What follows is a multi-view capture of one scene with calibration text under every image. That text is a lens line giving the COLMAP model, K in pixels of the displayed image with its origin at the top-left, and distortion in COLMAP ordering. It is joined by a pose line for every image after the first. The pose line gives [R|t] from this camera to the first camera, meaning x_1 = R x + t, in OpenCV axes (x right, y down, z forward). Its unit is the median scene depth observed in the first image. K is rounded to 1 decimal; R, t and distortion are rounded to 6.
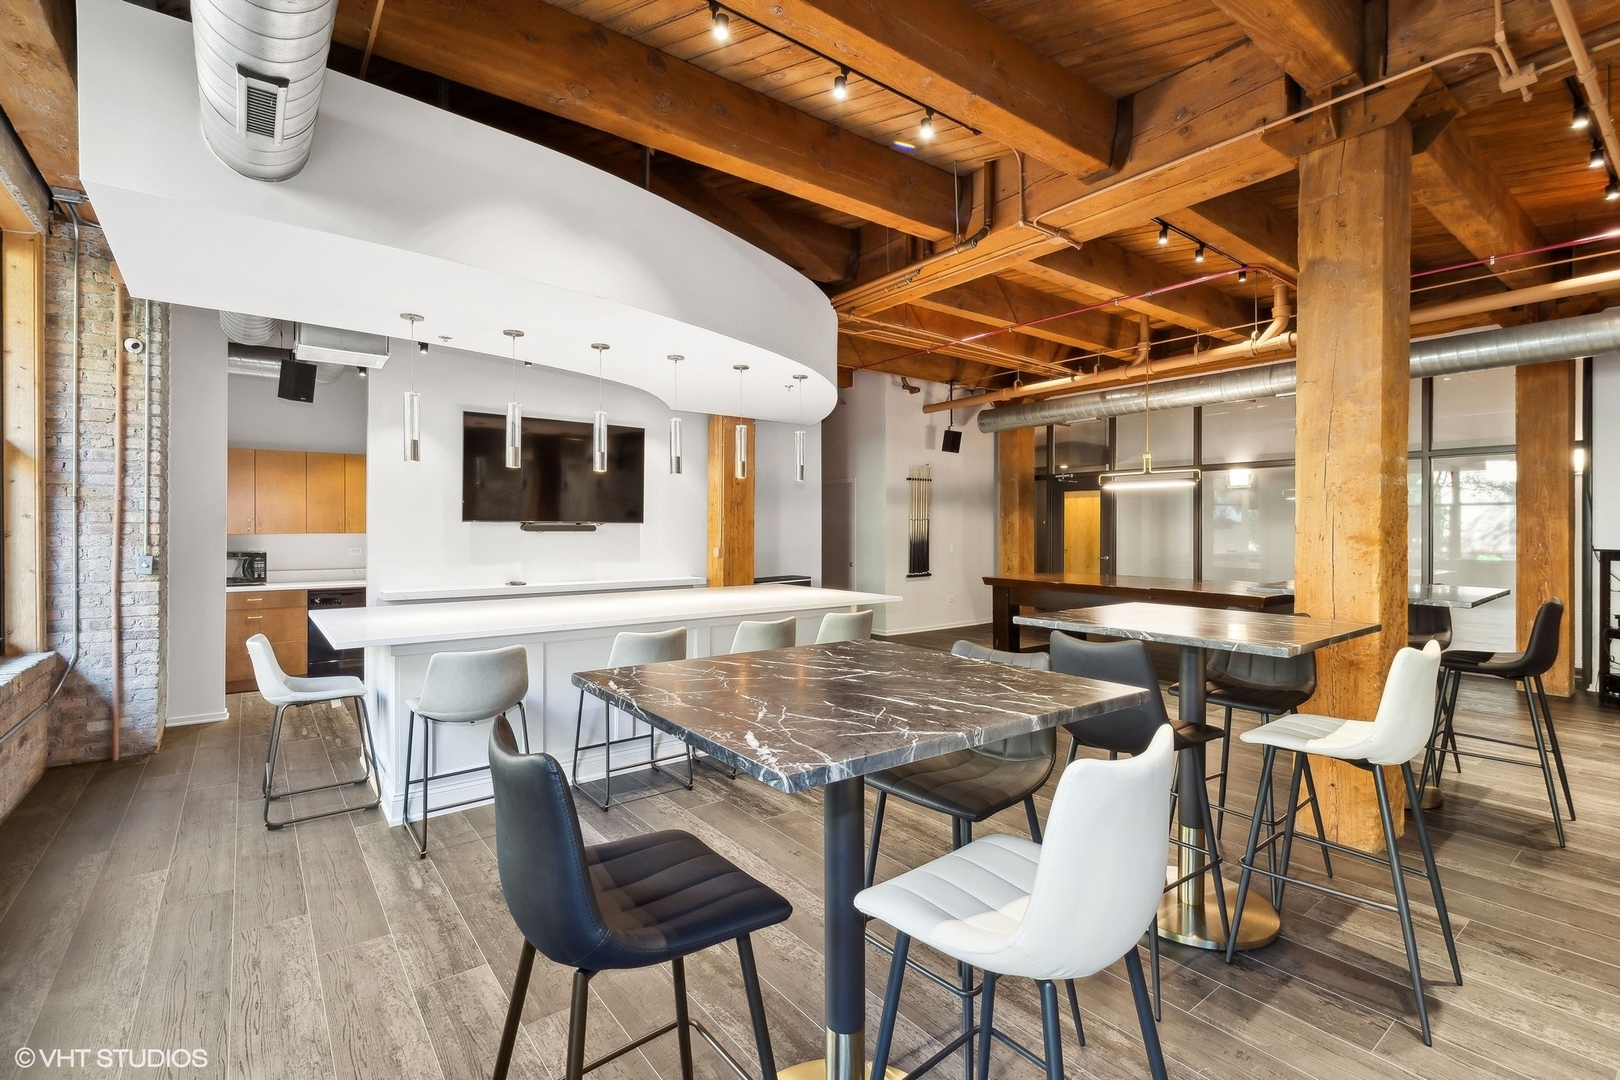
lens RADIAL K [[729.8, 0, 814.8], [0, 729.8, 532.6], [0, 0, 1]] dist [-0.001384, -0.000400]
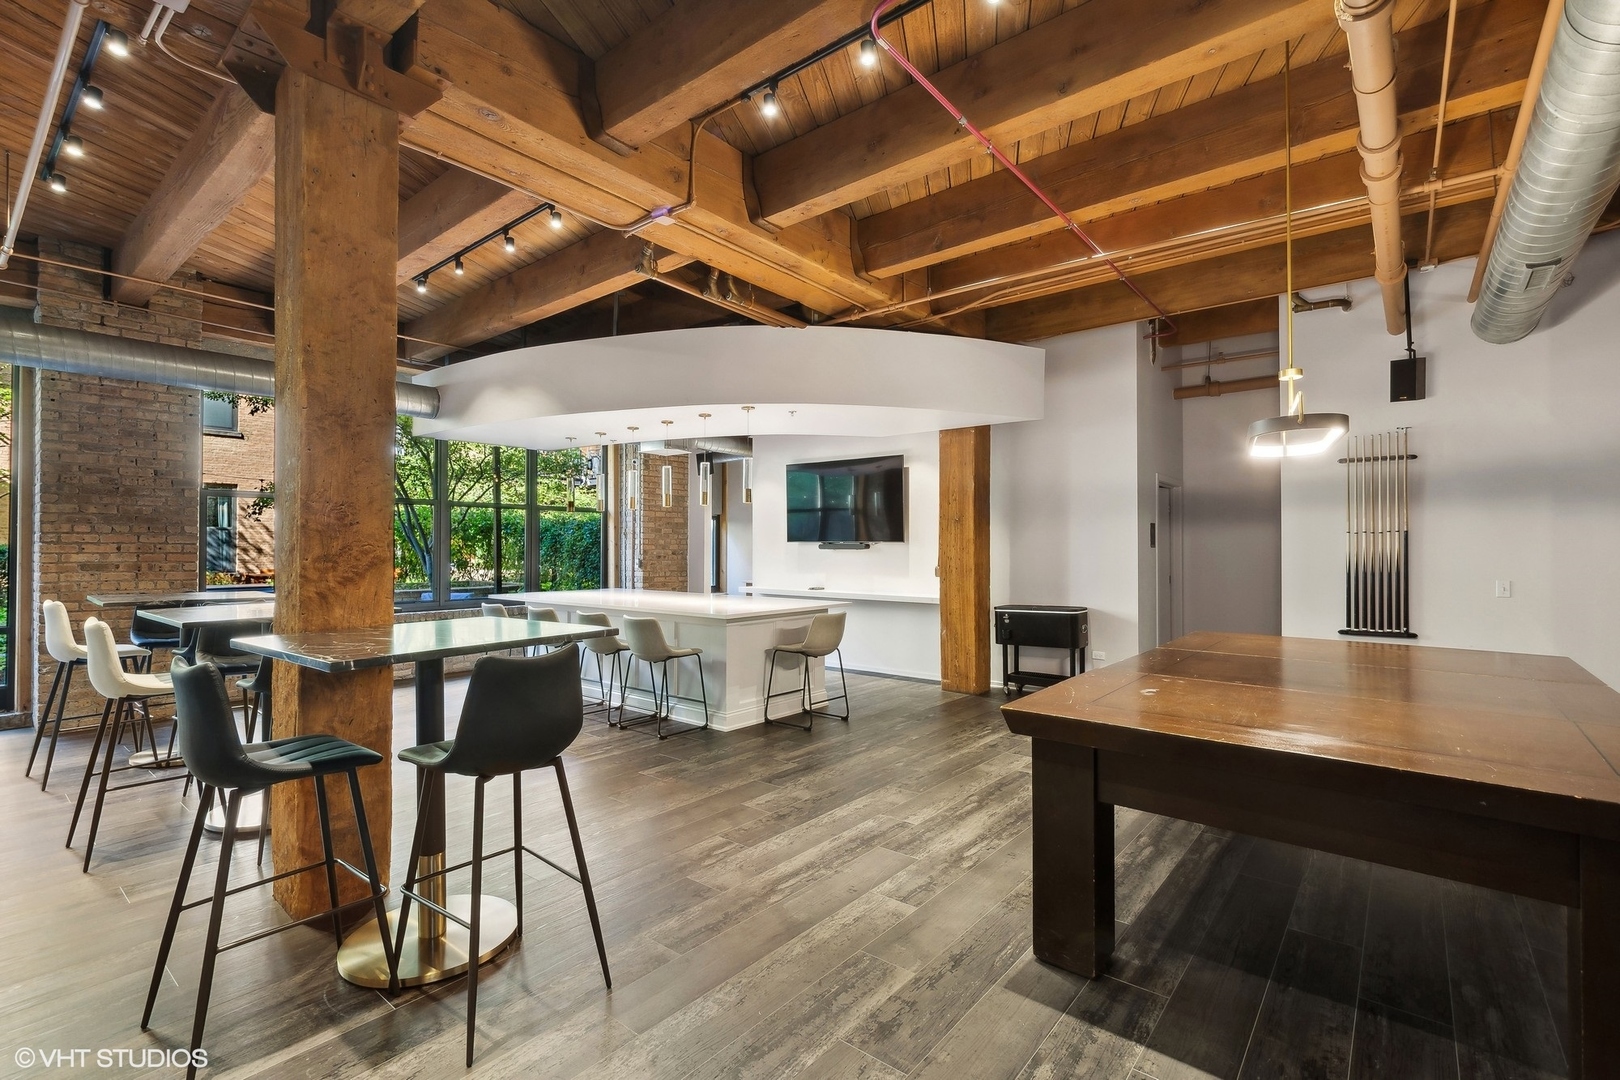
lens RADIAL K [[729.8, 0, 814.0], [0, 729.8, 542.2], [0, 0, 1]] dist [-0.001384, -0.000400]
pose [[0.219793, -0.002409, -0.975543, 0.821015], [-0.006563, 0.999971, -0.003948, -0.007245], [0.975524, 0.007270, 0.219771, 0.656949]]
